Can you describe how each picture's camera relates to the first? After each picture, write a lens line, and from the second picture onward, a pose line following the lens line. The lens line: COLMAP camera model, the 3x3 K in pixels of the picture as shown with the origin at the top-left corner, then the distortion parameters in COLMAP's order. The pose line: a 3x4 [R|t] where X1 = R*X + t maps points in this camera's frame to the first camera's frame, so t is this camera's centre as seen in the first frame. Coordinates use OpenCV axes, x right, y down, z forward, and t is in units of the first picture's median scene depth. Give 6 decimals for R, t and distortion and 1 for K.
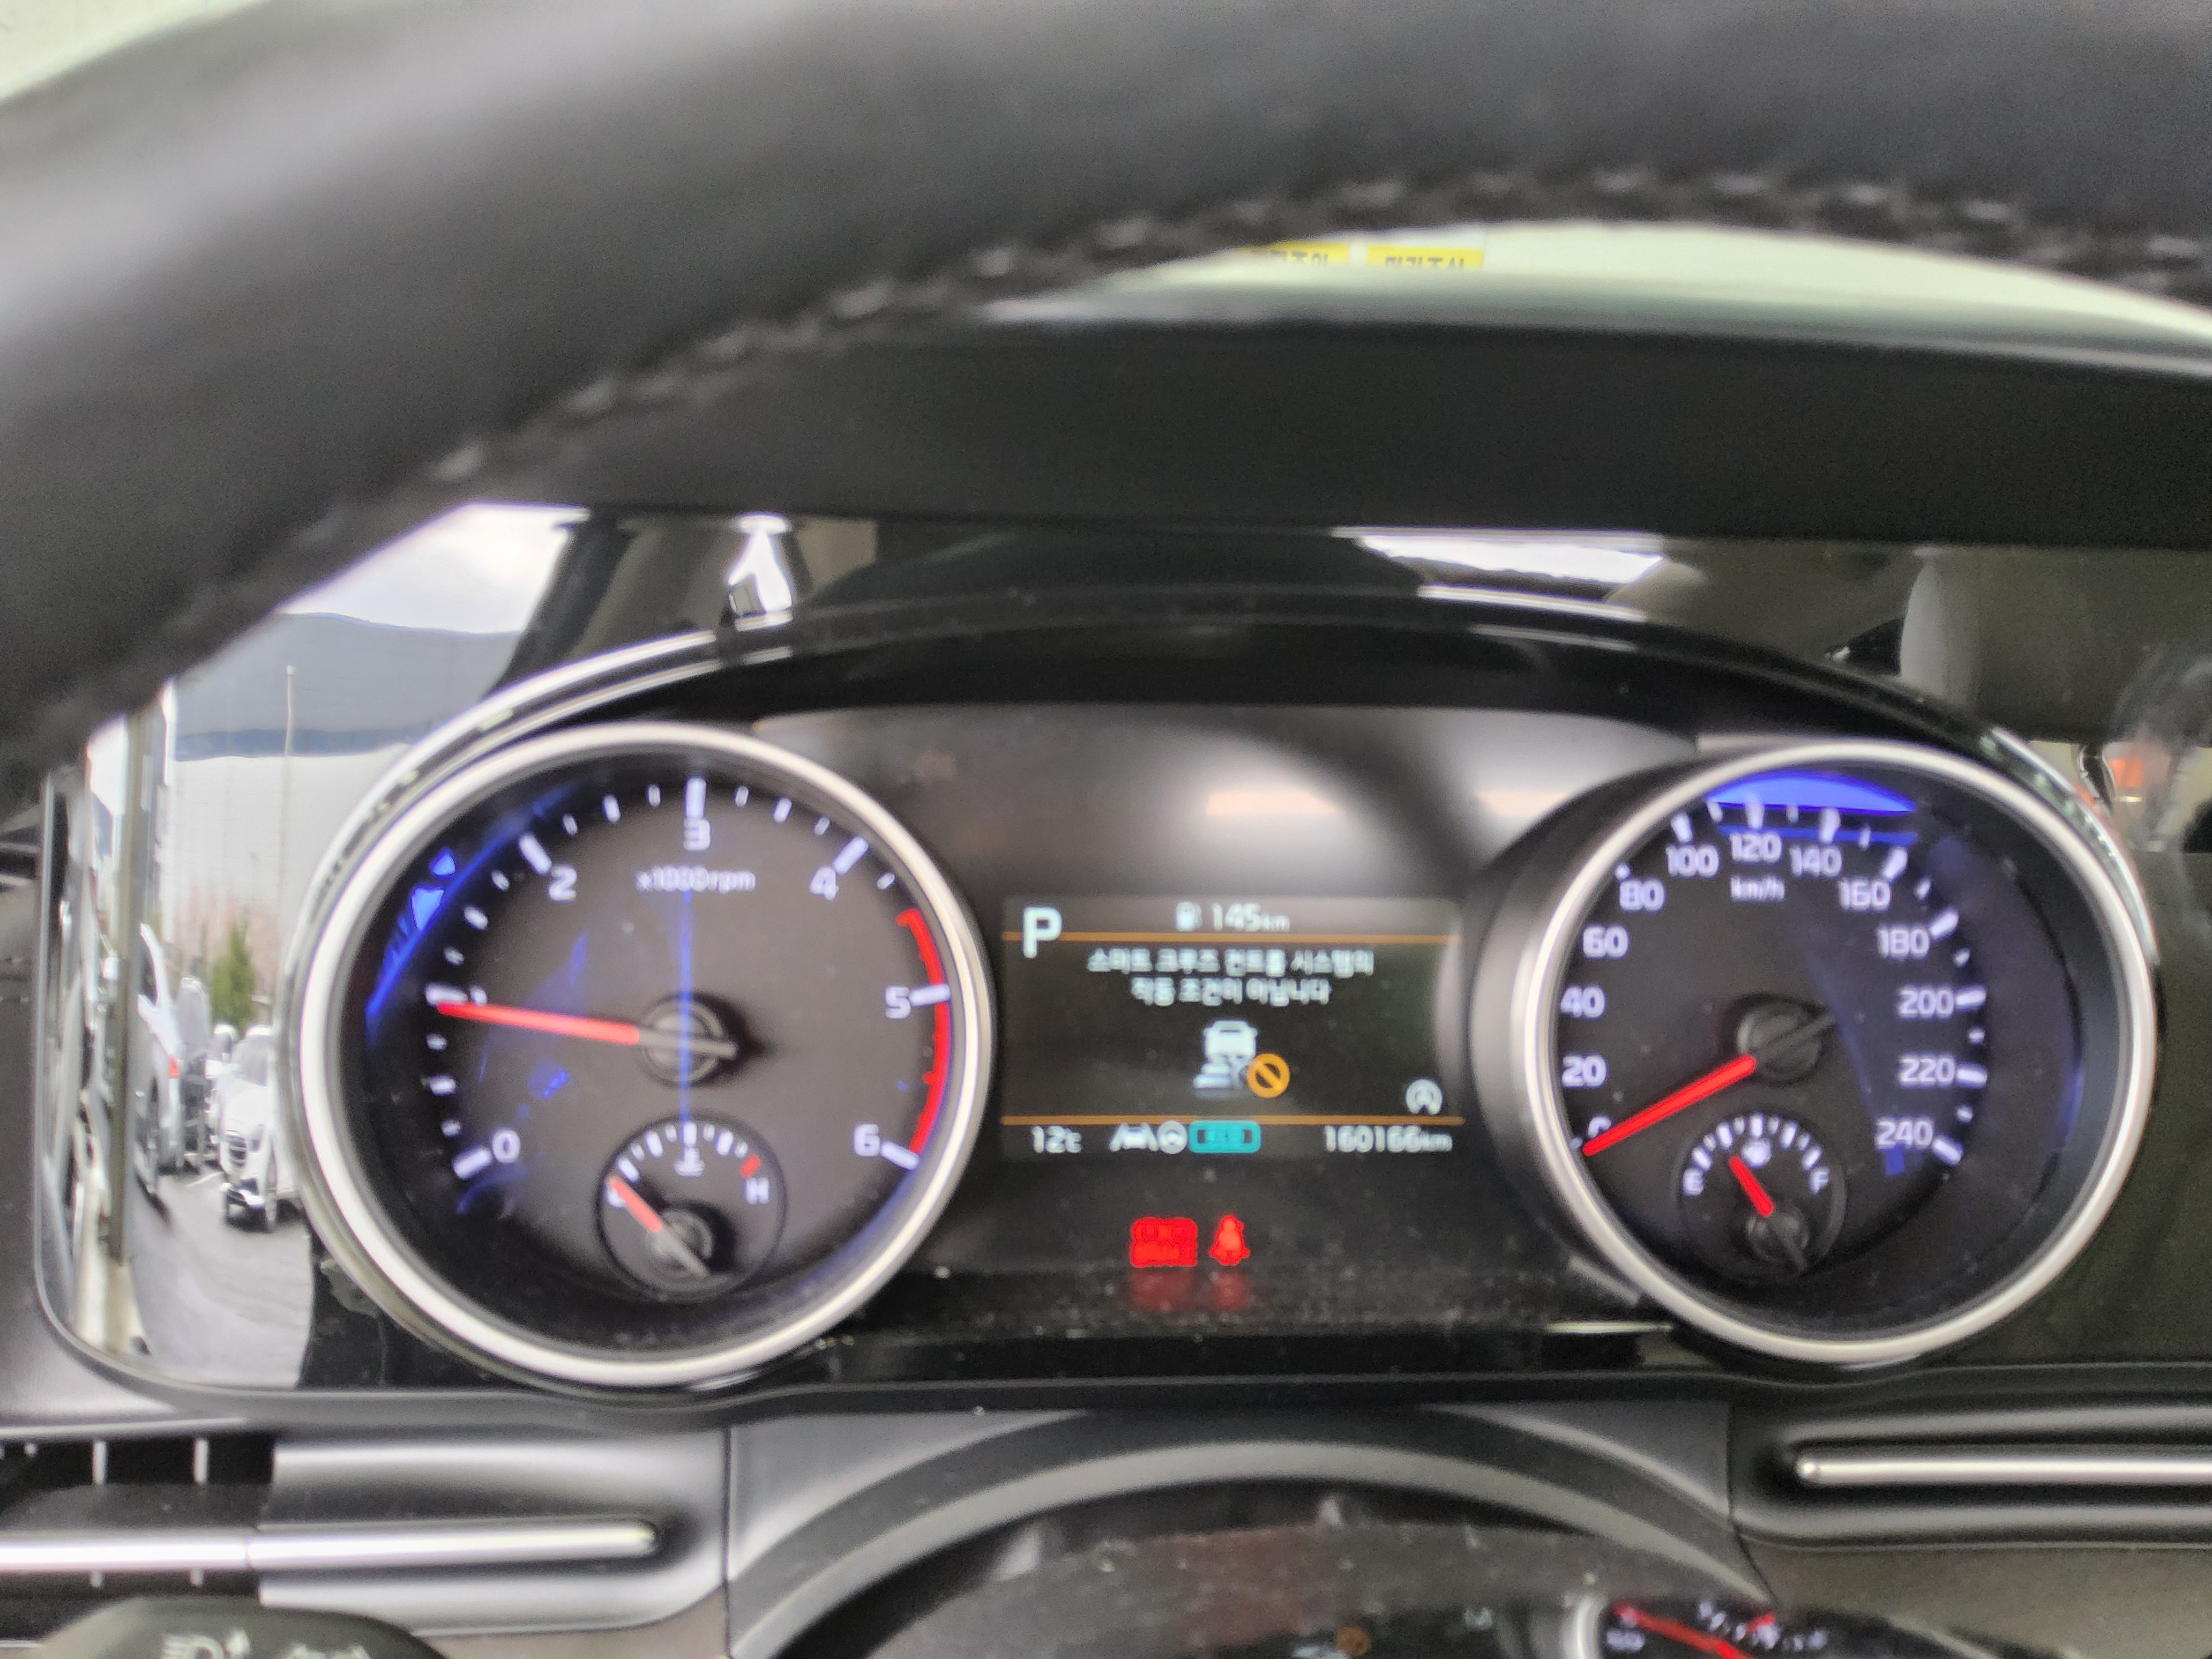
lens RADIAL K [[1595.6, 0, 1117.8], [0, 1595.6, 827.3], [0, 0, 1]] dist [0.036338, -0.020231]
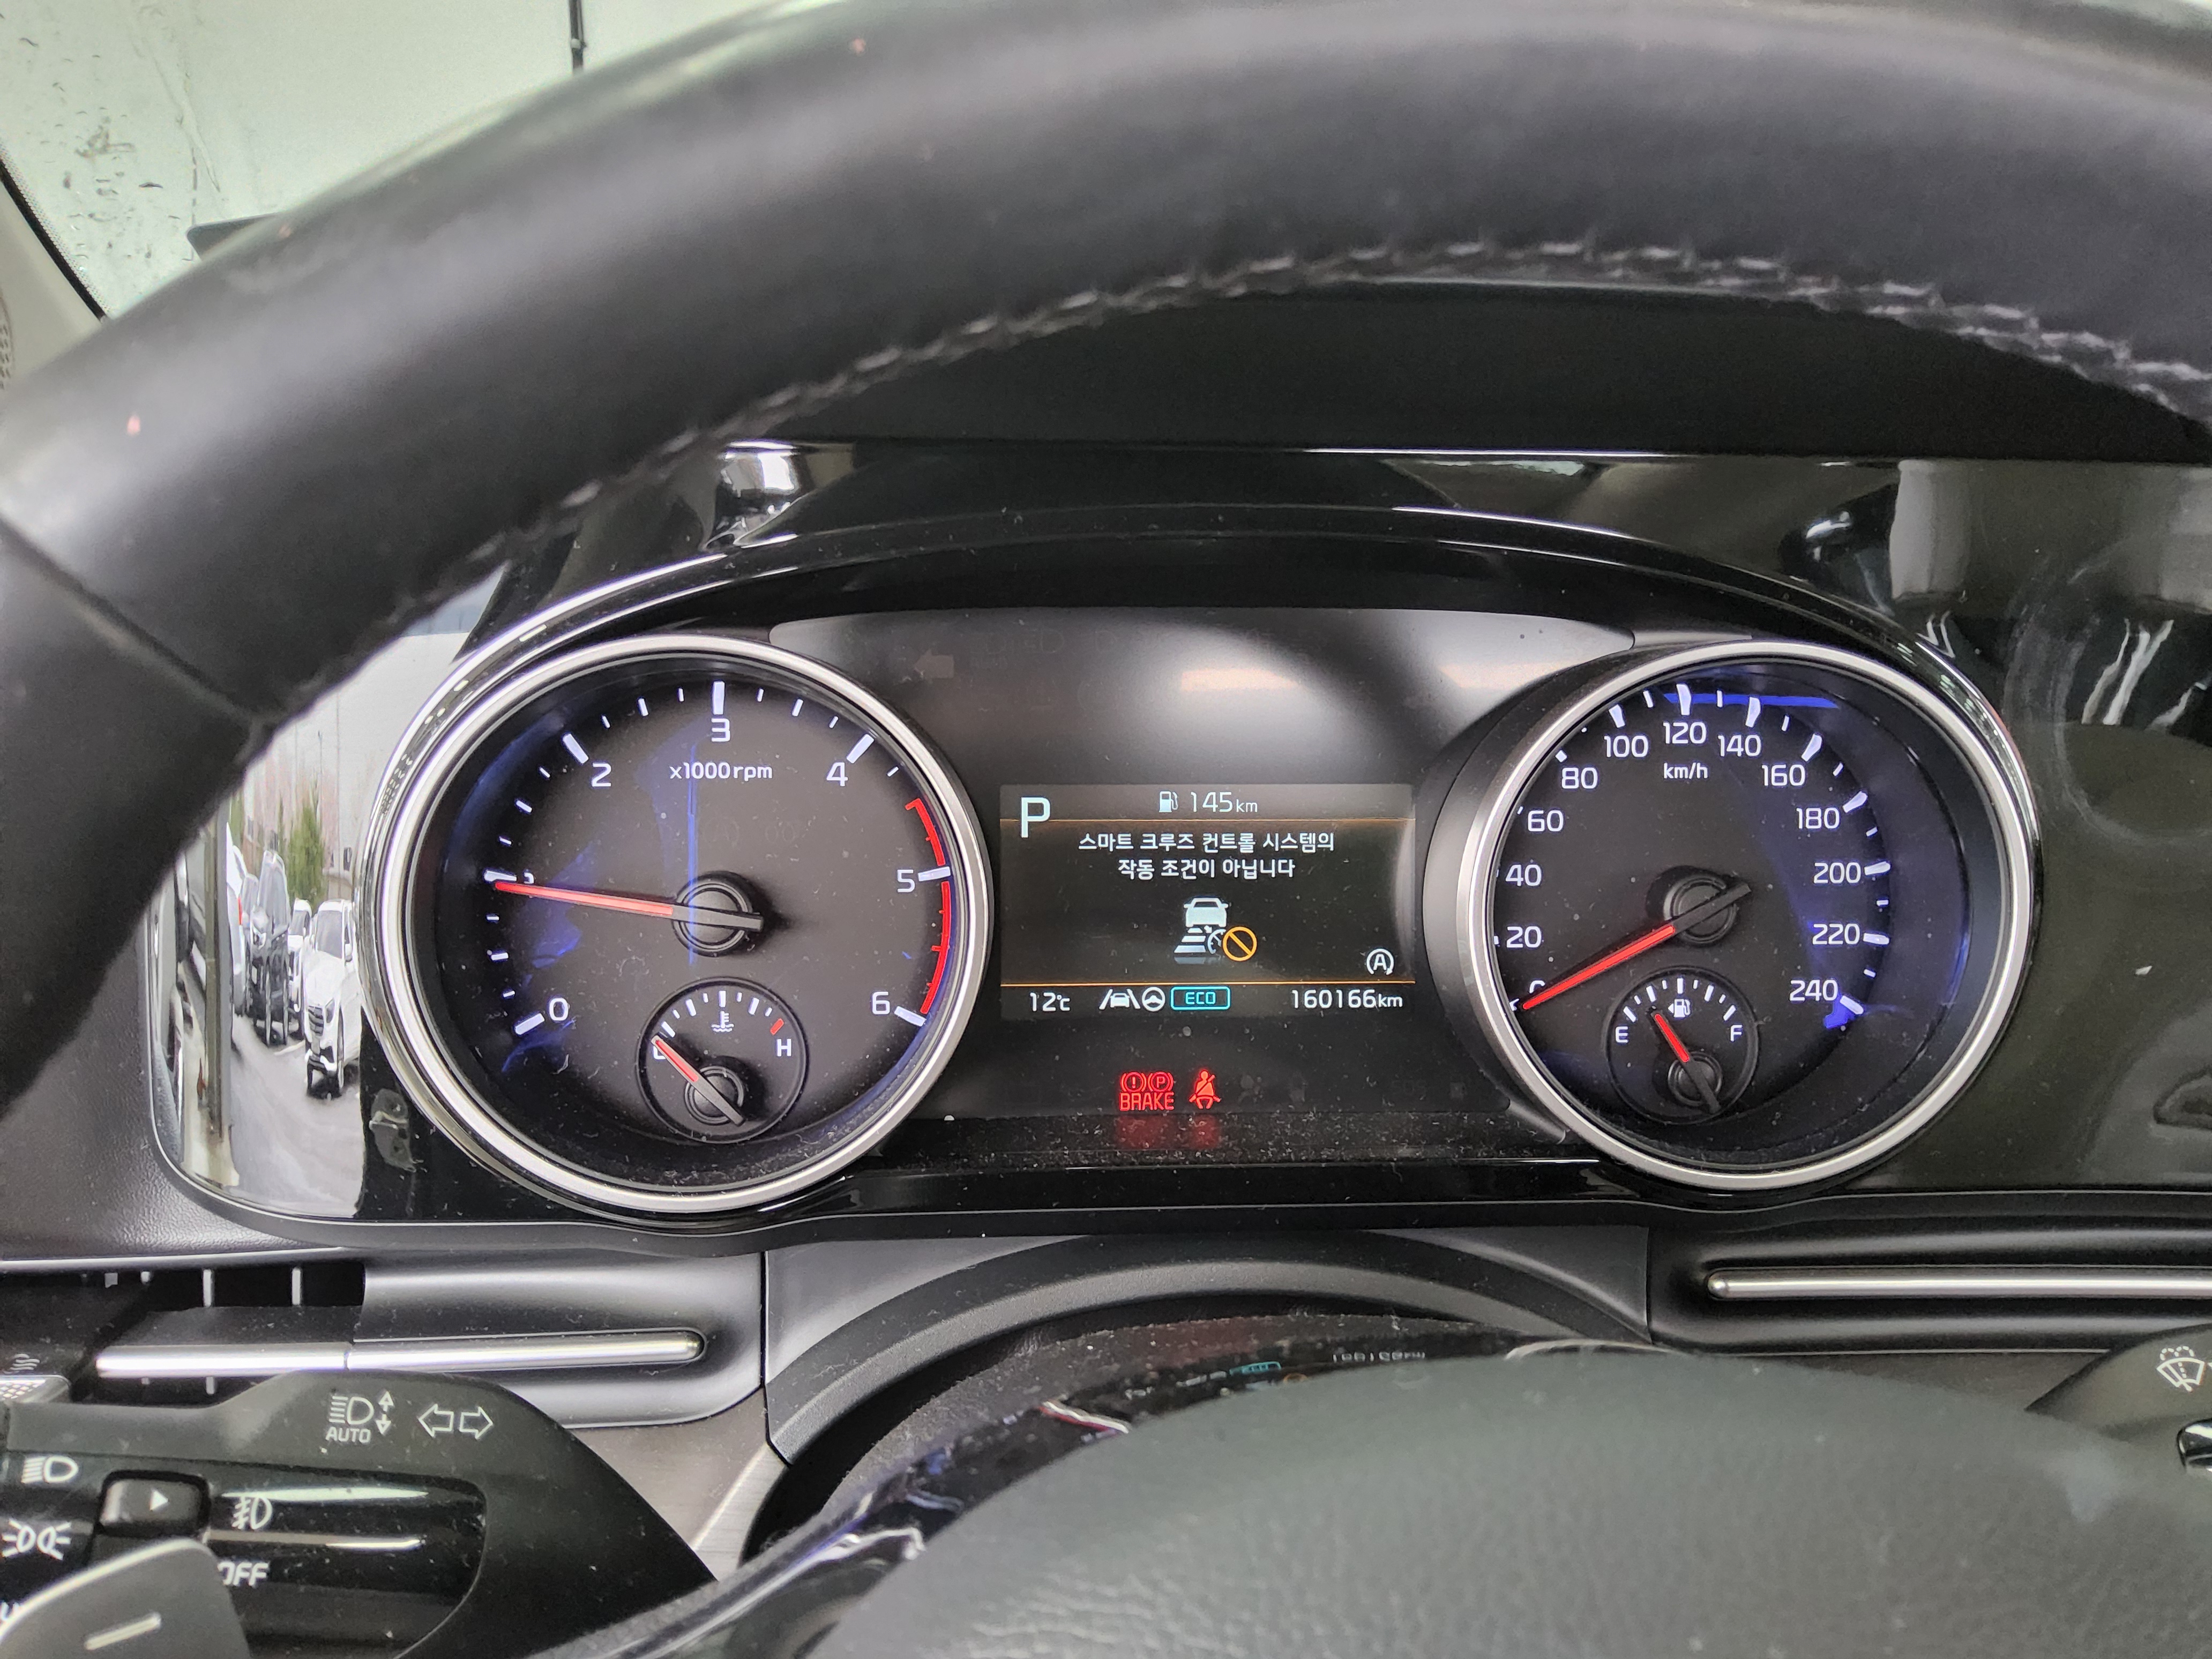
lens RADIAL K [[1595.6, 0, 1116.0], [0, 1595.6, 819.9], [0, 0, 1]] dist [0.036338, -0.020231]
pose [[0.999980, -0.006237, -0.000798, 0.009760], [0.006281, 0.996853, 0.079020, -0.018908], [0.000303, -0.079023, 0.996873, -0.102135]]
